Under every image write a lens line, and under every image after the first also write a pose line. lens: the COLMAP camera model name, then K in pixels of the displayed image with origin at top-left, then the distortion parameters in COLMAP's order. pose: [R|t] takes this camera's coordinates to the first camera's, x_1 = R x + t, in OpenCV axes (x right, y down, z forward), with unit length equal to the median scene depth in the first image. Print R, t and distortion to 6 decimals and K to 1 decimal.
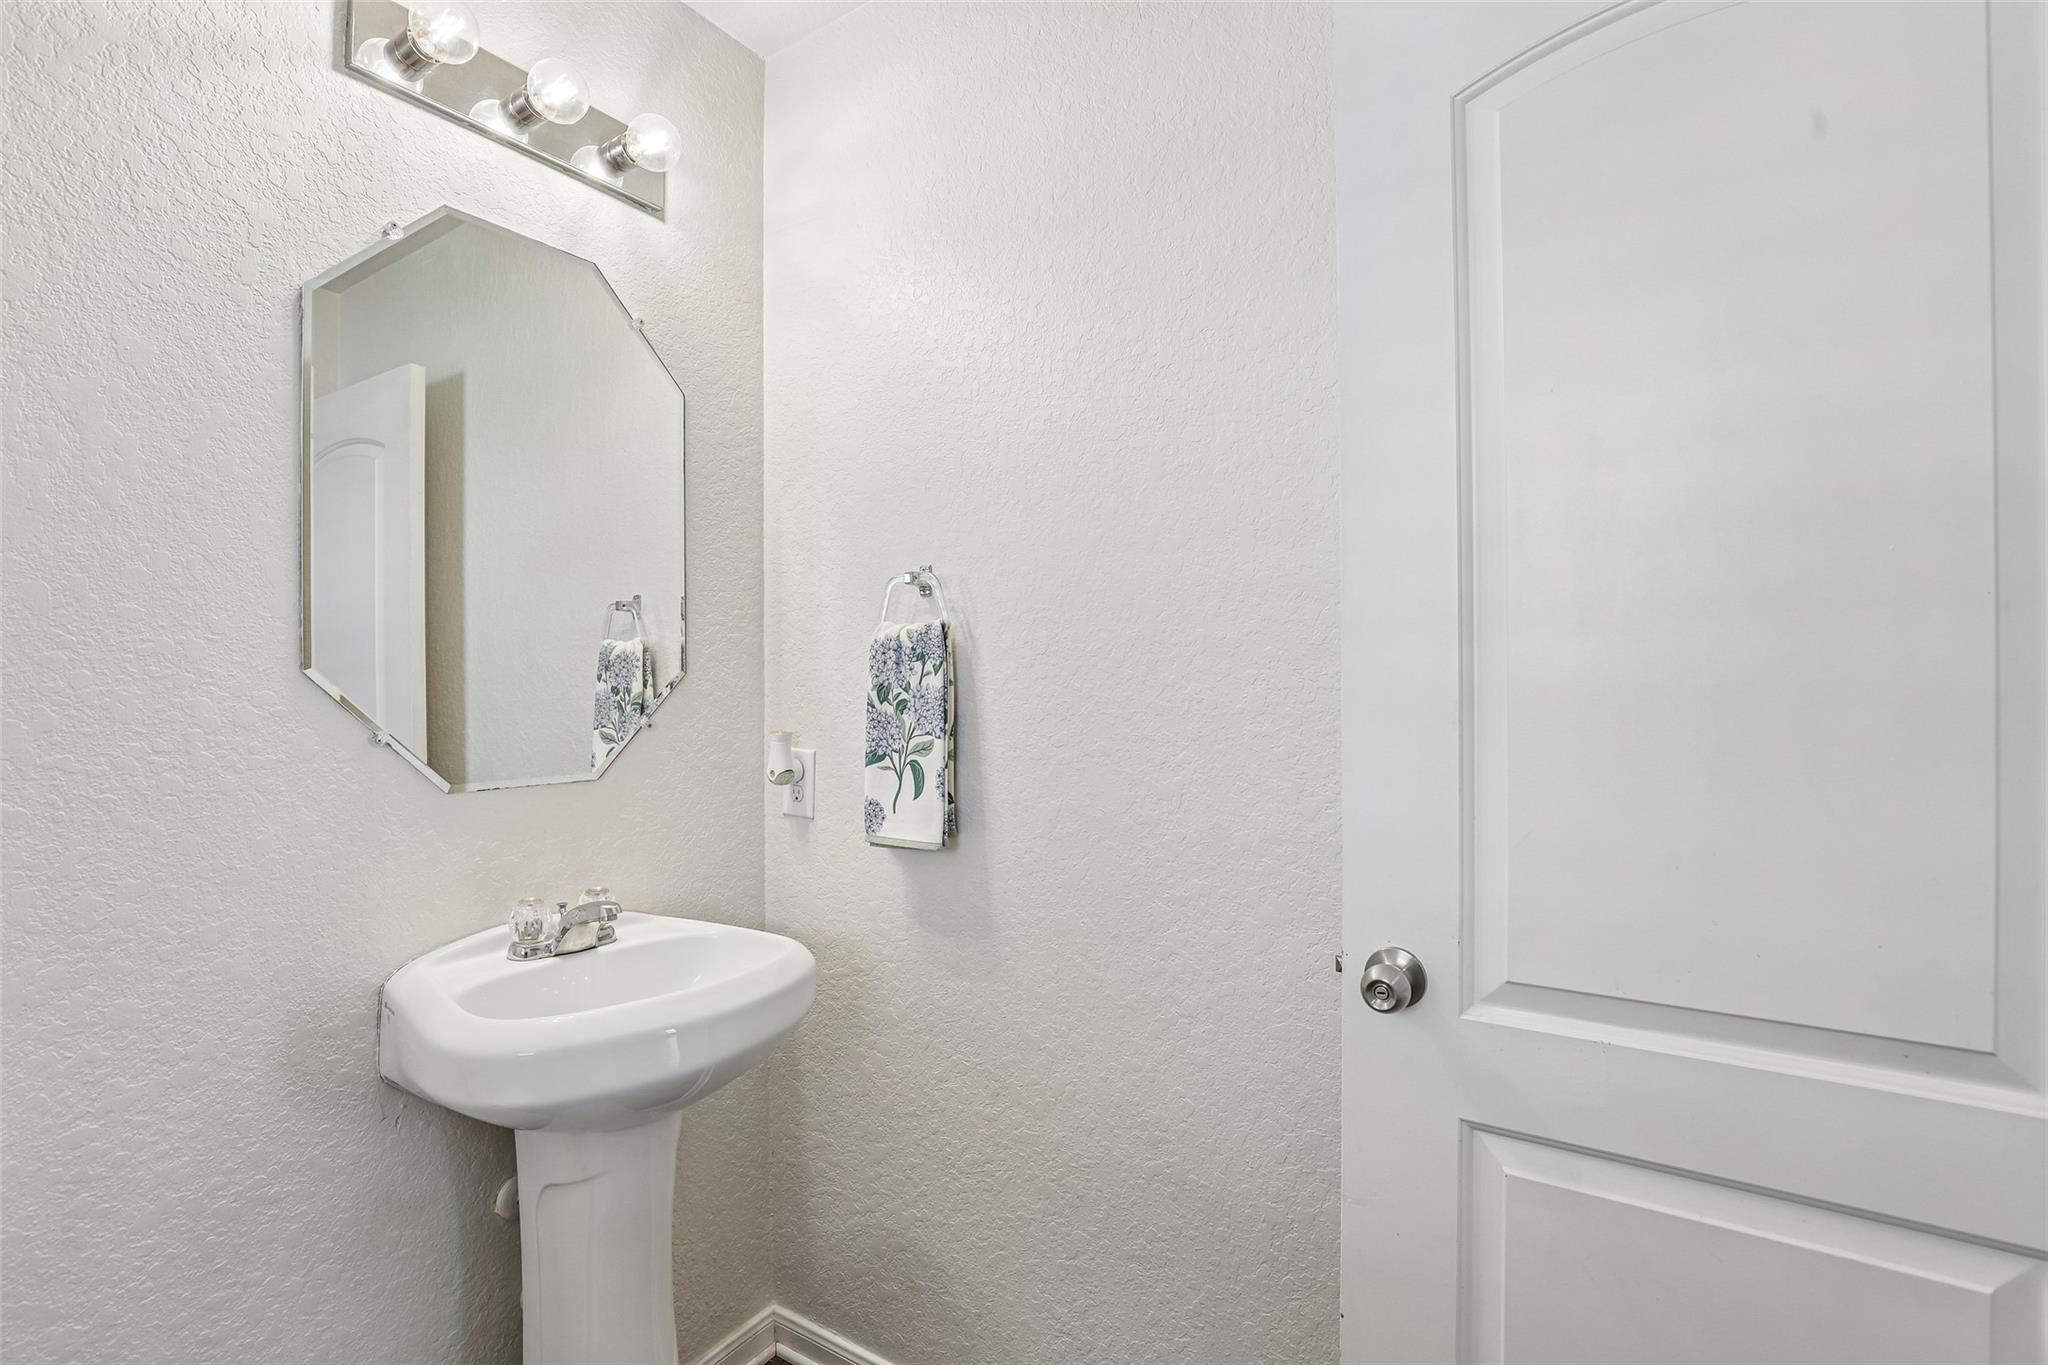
lens RADIAL K [[943.2, 0, 1031.6], [0, 943.2, 682.8], [0, 0, 1]] dist [-0.031791, 0.004736]
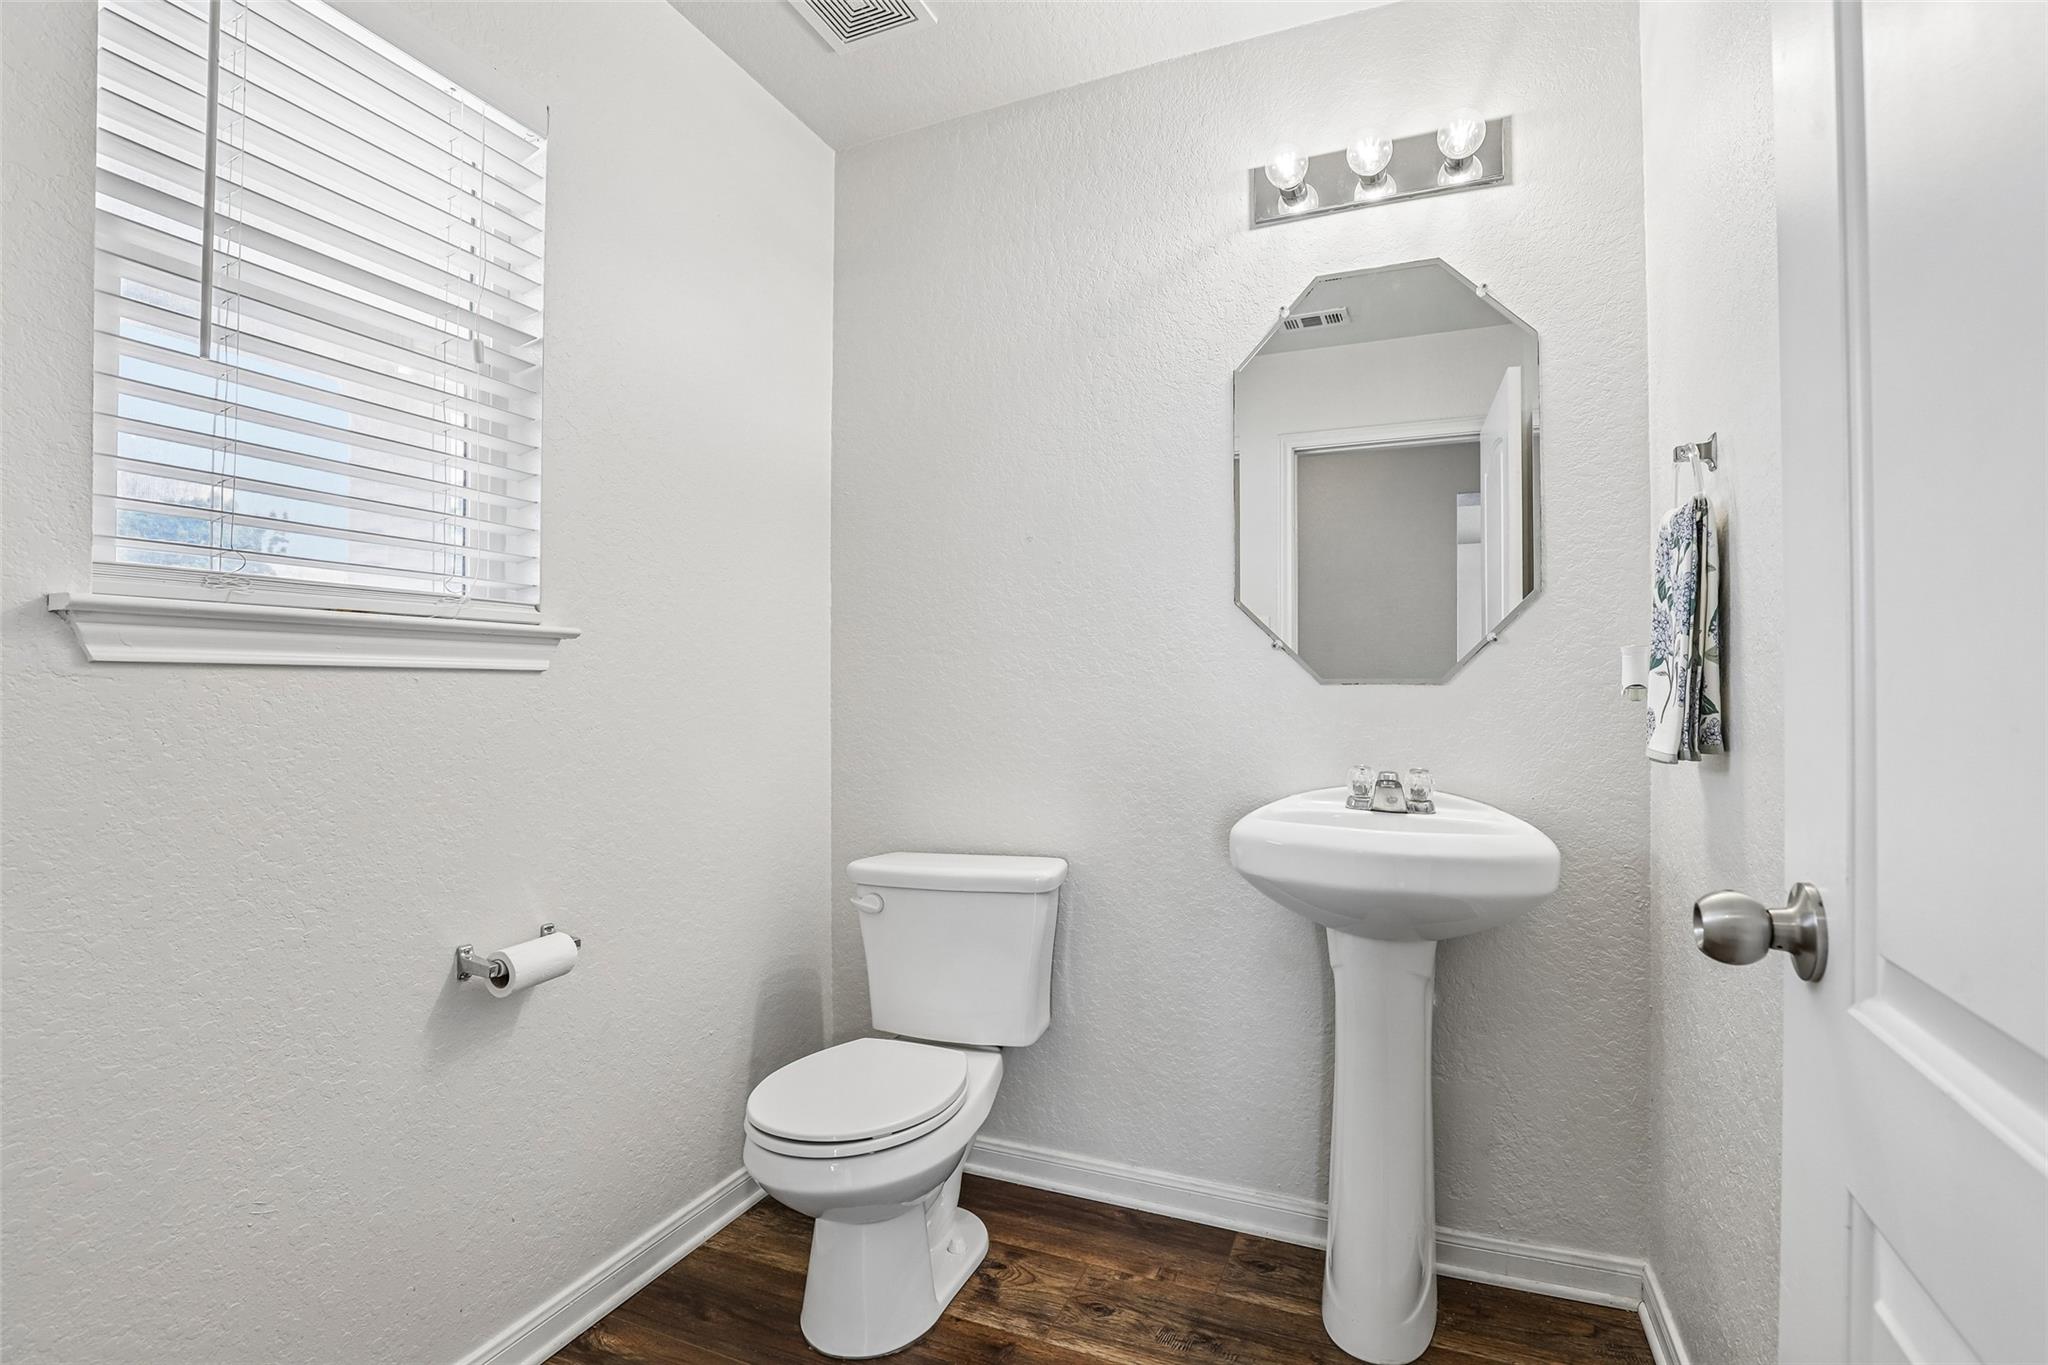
lens RADIAL K [[943.2, 0, 1038.2], [0, 943.2, 684.8], [0, 0, 1]] dist [-0.031791, 0.004736]
pose [[0.175734, -0.002900, -0.984433, 0.617331], [0.000309, 0.999996, -0.002891, 0.105621], [0.984438, 0.000204, 0.175734, 0.270793]]
